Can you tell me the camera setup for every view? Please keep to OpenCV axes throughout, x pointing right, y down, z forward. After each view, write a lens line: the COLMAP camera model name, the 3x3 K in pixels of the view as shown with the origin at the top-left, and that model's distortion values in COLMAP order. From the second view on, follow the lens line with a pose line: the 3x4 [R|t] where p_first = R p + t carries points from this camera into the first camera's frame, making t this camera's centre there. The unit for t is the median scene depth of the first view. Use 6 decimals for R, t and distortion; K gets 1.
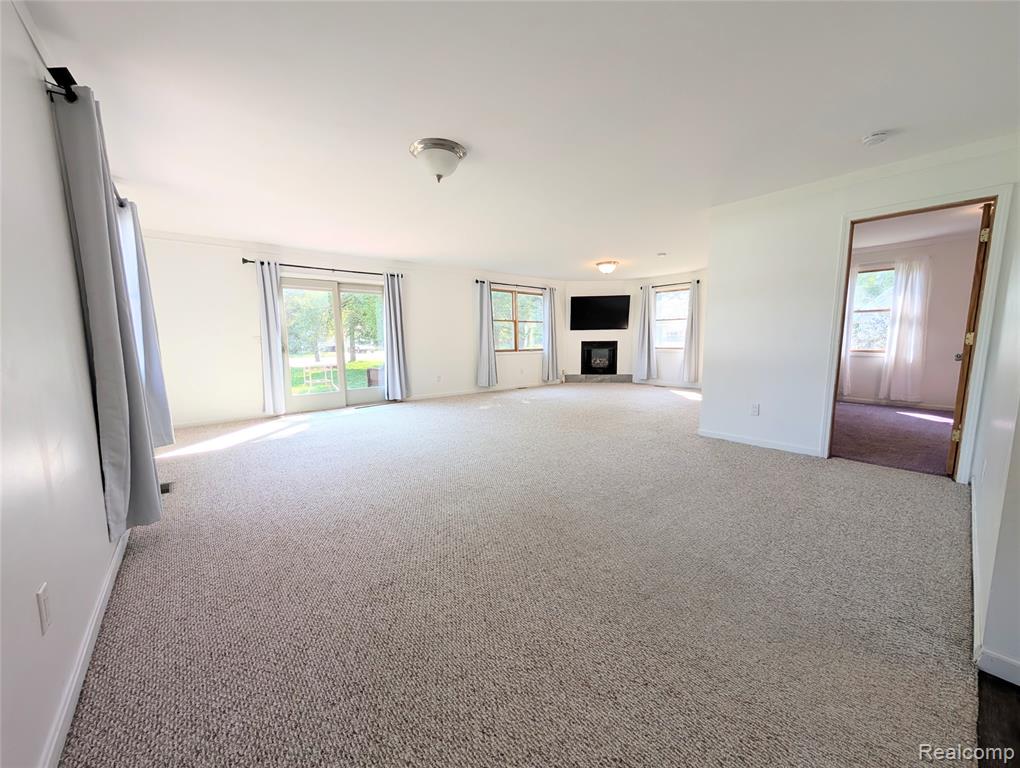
lens RADIAL K [[381.5, 0, 513.6], [0, 381.5, 386.2], [0, 0, 1]] dist [-0.000704, -0.000050]
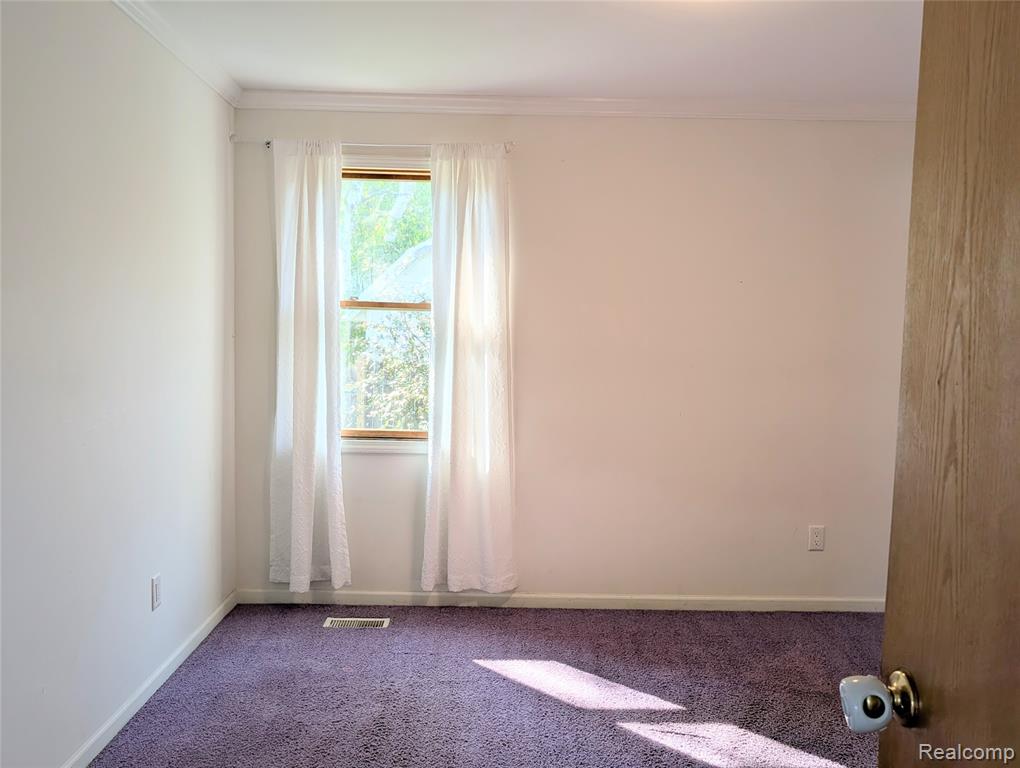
lens RADIAL K [[730.7, 0, 510.6], [0, 730.7, 386.8], [0, 0, 1]] dist [0.064751, -0.092617]
pose [[0.636051, -0.028807, 0.771109, 0.568509], [0.070663, 0.997279, -0.021030, -0.116540], [-0.768405, 0.067865, 0.636355, 0.574184]]
